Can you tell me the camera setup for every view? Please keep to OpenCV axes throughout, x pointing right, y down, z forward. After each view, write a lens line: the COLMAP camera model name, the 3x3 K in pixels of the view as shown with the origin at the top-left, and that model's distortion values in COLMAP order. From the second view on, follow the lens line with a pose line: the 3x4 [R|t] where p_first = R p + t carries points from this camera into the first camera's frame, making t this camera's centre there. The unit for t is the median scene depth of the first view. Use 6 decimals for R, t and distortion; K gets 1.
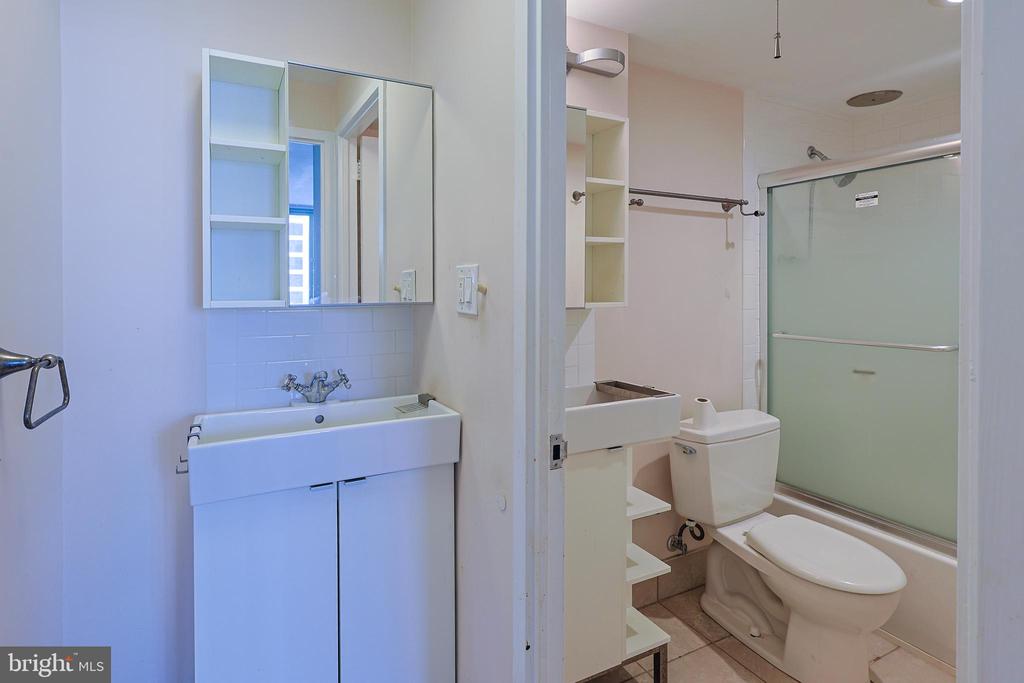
lens RADIAL K [[523.2, 0, 512.7], [0, 523.2, 297.6], [0, 0, 1]] dist [-0.002756, 0.000079]
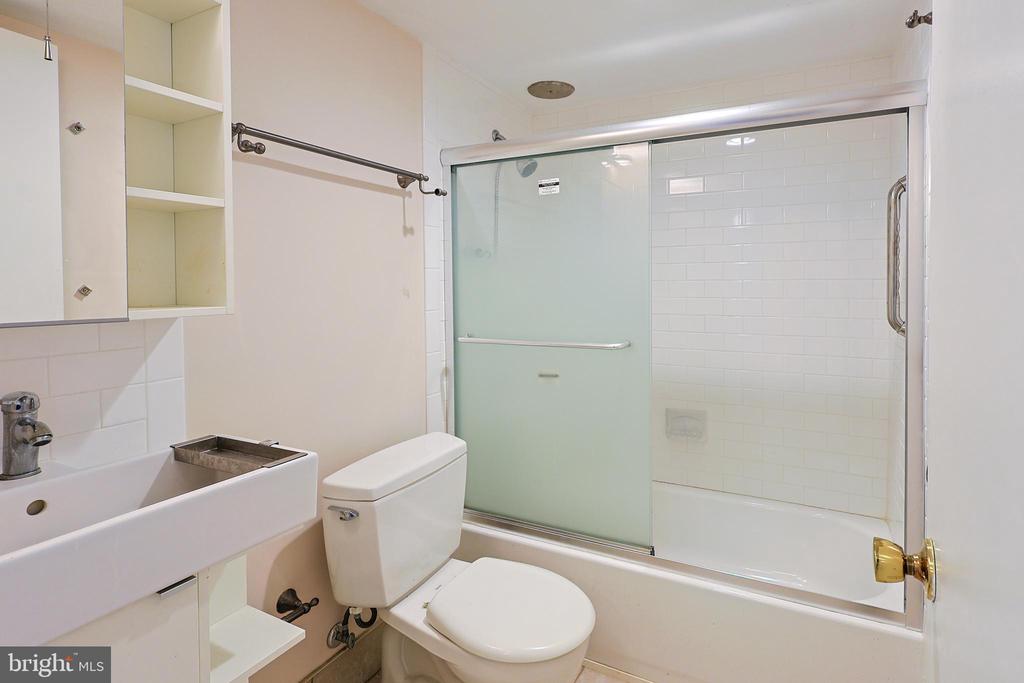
lens RADIAL K [[523.2, 0, 512.7], [0, 523.2, 297.6], [0, 0, 1]] dist [-0.002756, 0.000079]
pose [[0.854160, -0.014253, 0.519816, 0.141618], [0.011911, 0.999898, 0.007844, -0.001715], [-0.519874, -0.000508, 0.854242, 0.245556]]
